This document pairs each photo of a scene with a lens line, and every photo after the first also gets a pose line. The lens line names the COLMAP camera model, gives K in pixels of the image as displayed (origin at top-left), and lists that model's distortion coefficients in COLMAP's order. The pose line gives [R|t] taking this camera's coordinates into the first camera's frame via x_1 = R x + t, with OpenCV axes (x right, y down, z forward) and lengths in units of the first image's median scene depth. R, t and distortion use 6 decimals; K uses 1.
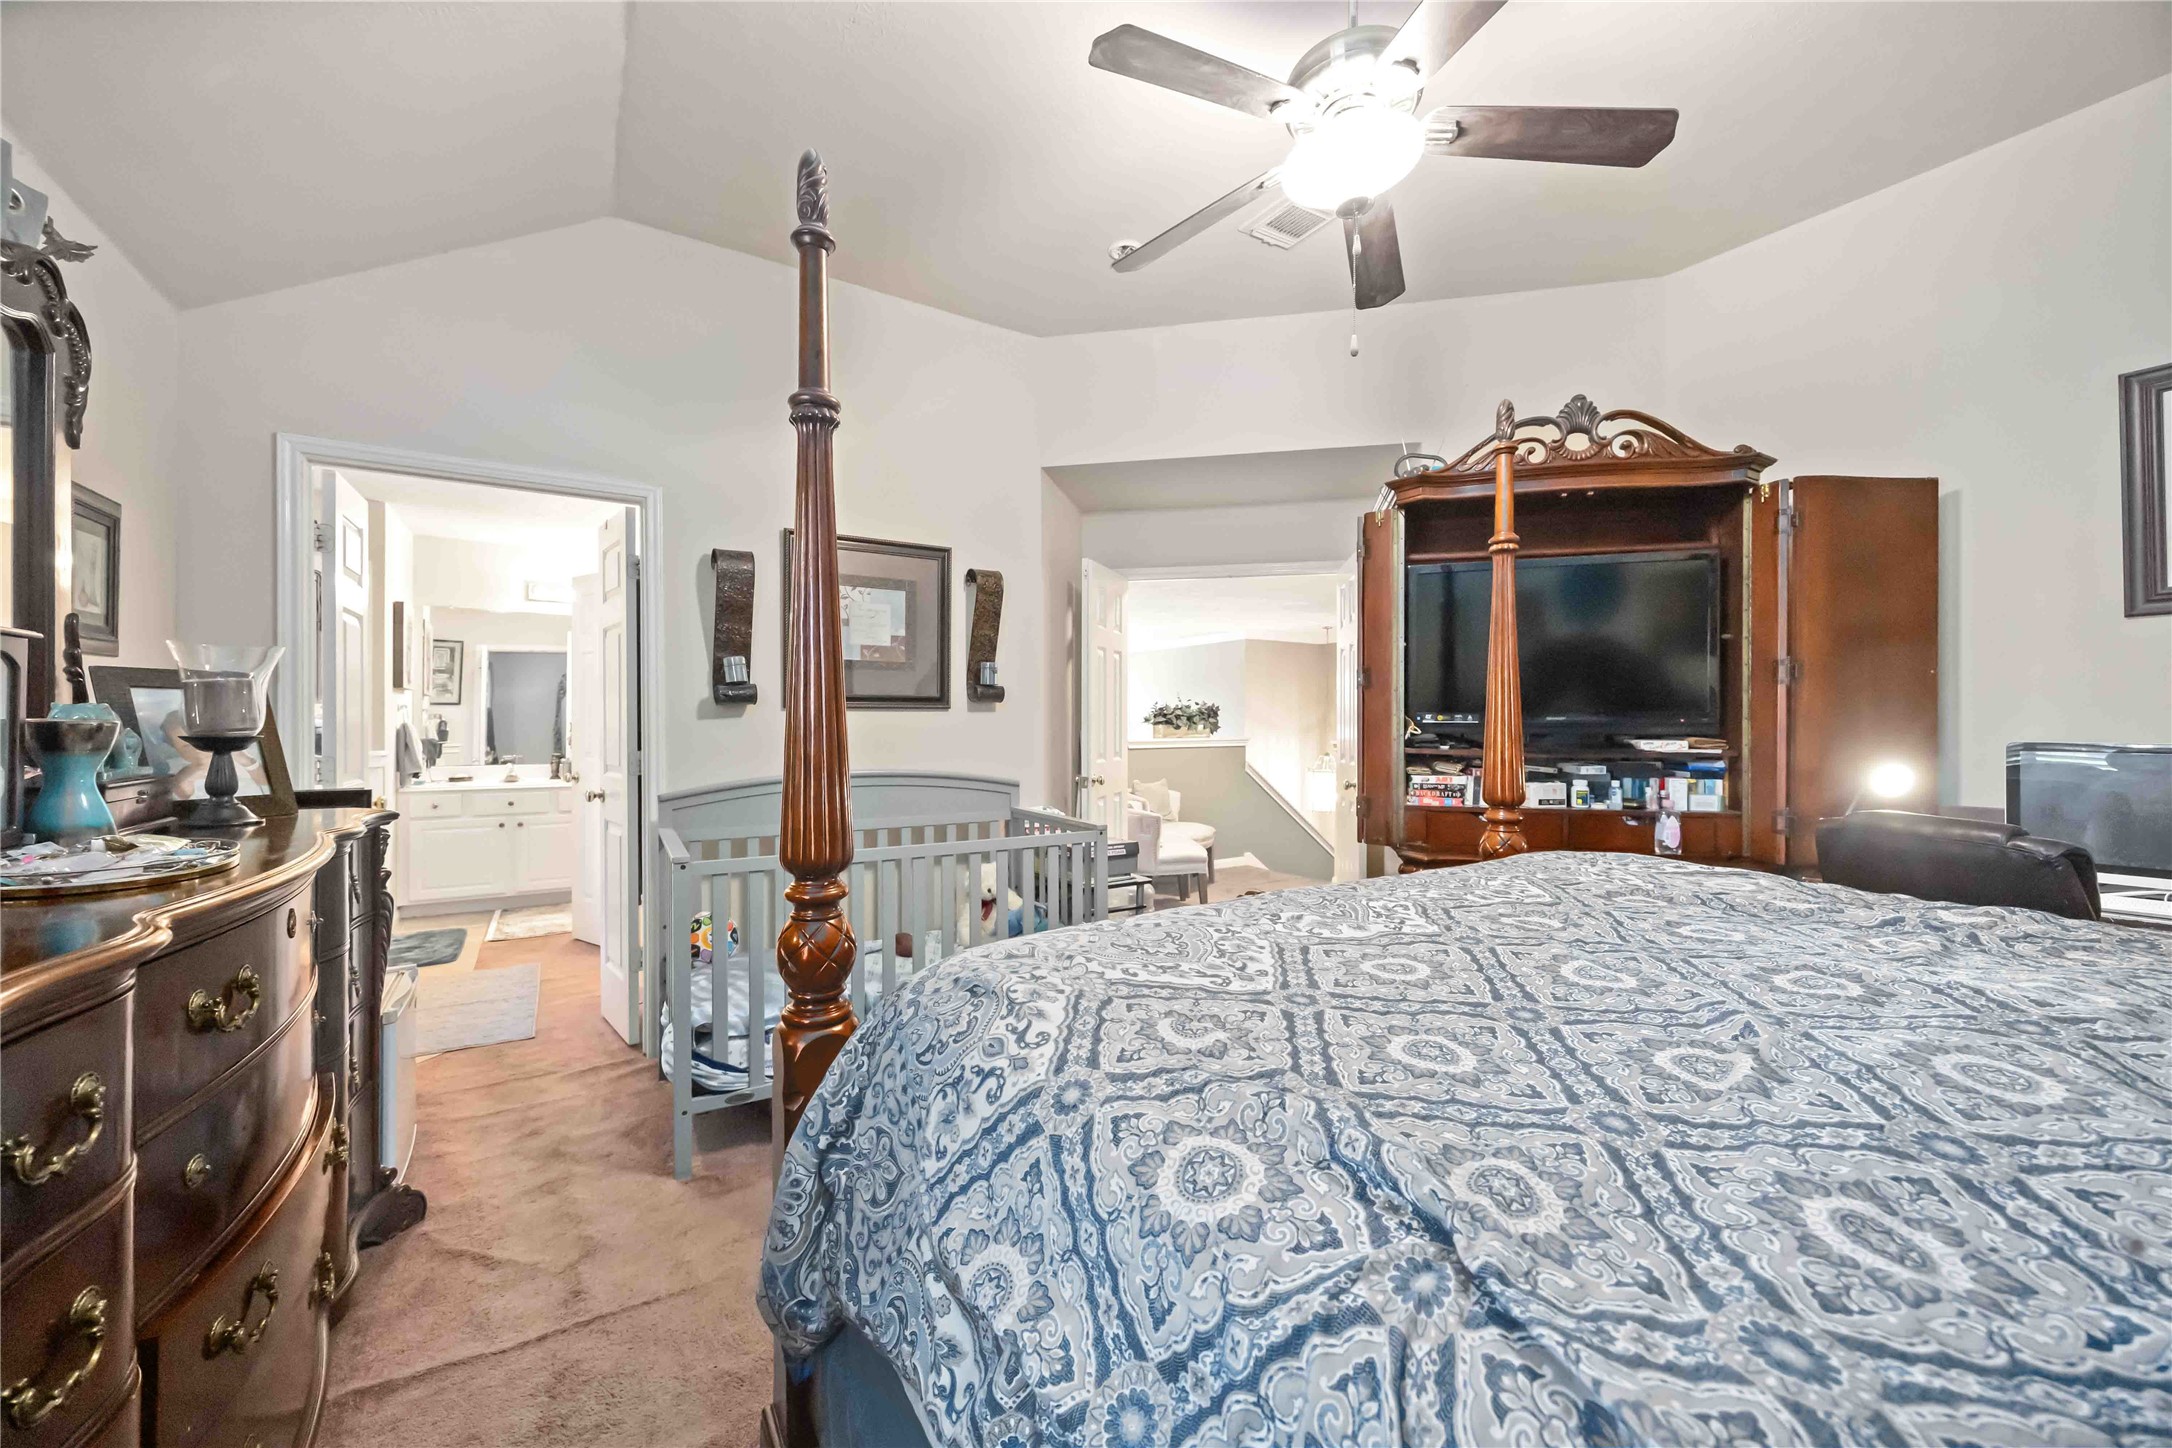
lens RADIAL K [[841.2, 0, 1083.1], [0, 841.2, 718.7], [0, 0, 1]] dist [-0.000268, -0.000337]
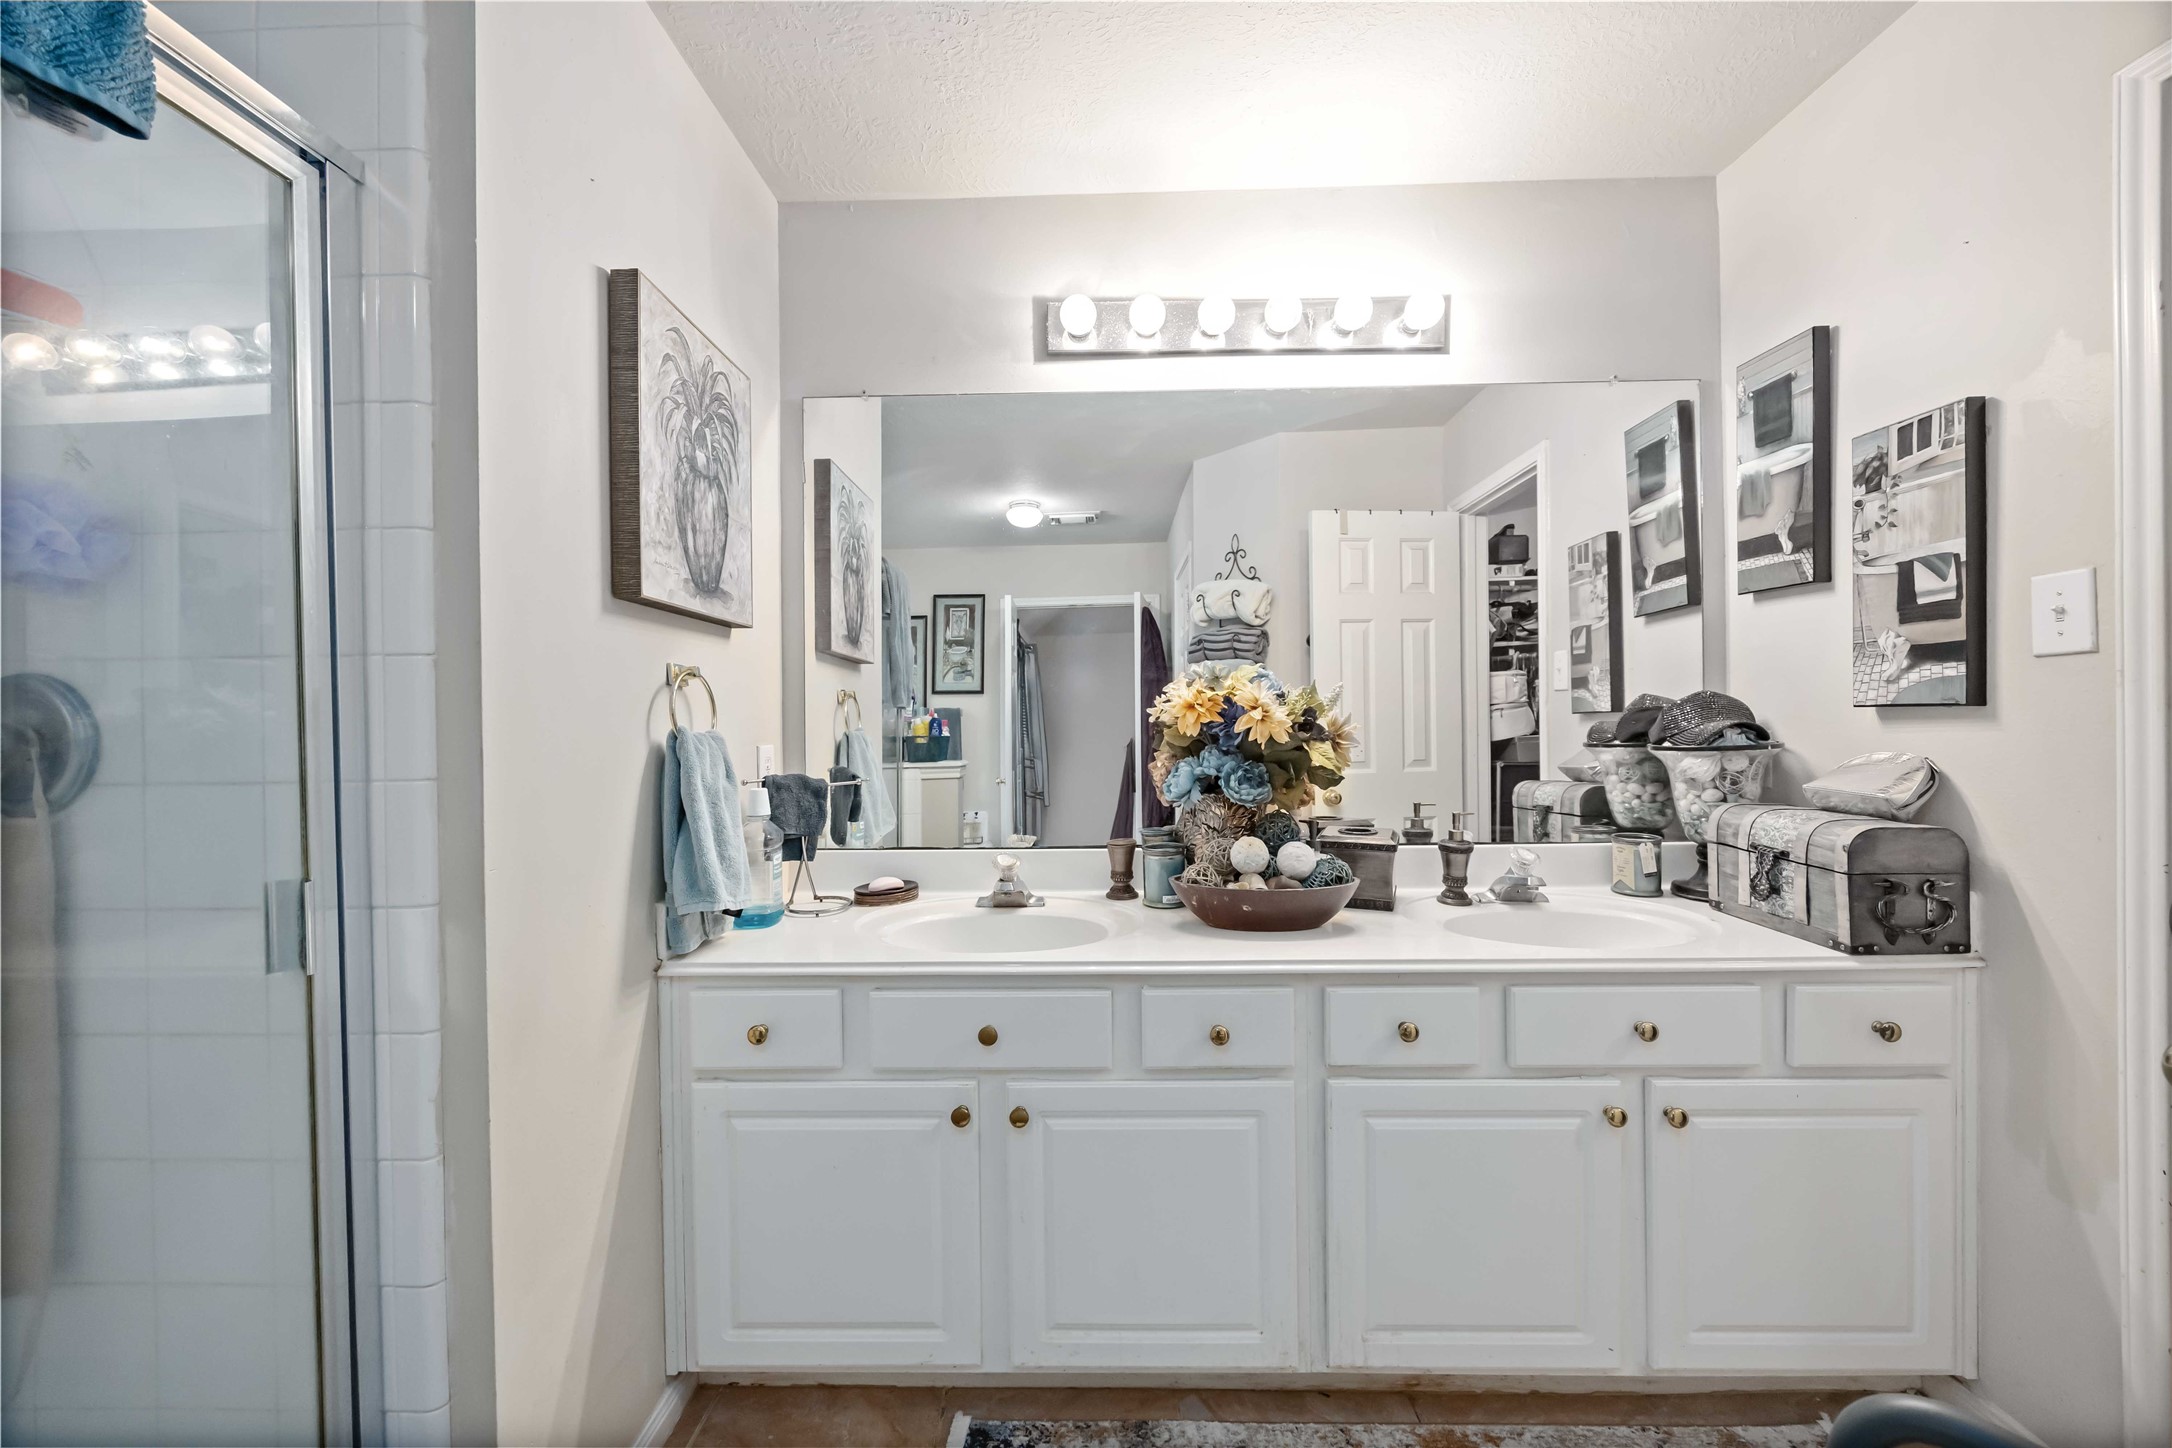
lens RADIAL K [[841.2, 0, 1087.9], [0, 841.2, 718.5], [0, 0, 1]] dist [-0.000268, -0.000337]
pose [[0.837447, -0.009715, -0.546433, -0.510101], [0.014441, 0.999886, 0.004355, 0.000608], [0.546328, -0.011538, 0.837492, 0.798582]]
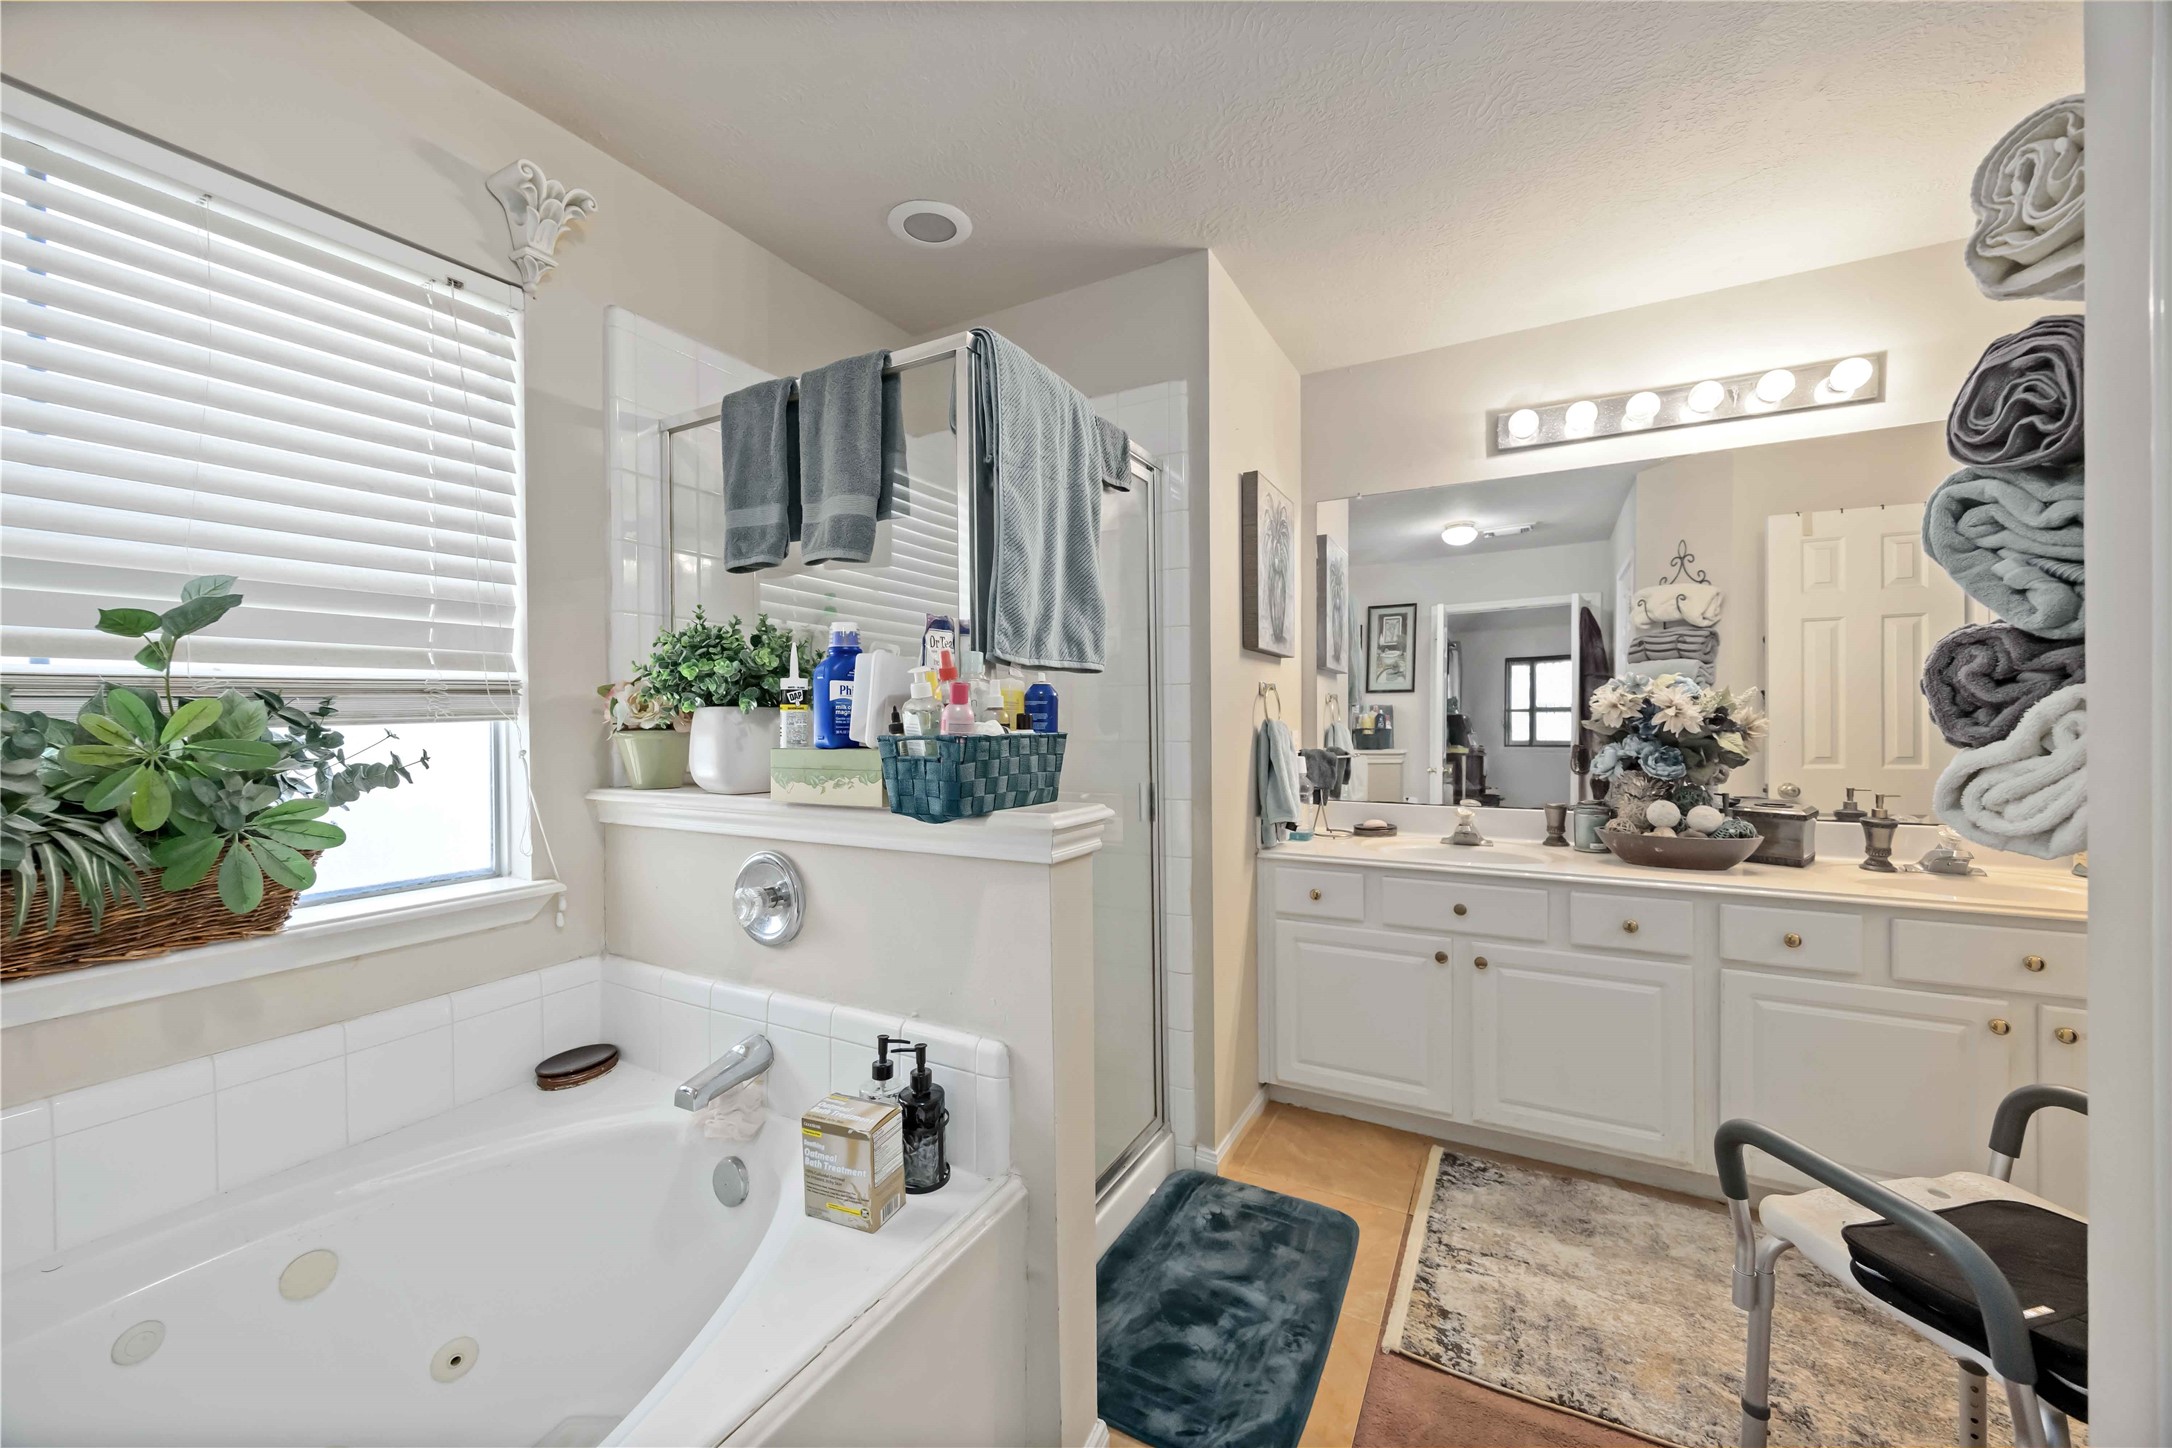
lens RADIAL K [[841.2, 0, 1073.1], [0, 841.2, 724.5], [0, 0, 1]] dist [-0.000268, -0.000337]
pose [[0.489228, 0.003075, -0.872150, -0.404891], [0.012537, 0.999866, 0.010558, -0.000468], [0.872066, -0.016099, 0.489124, 0.621898]]
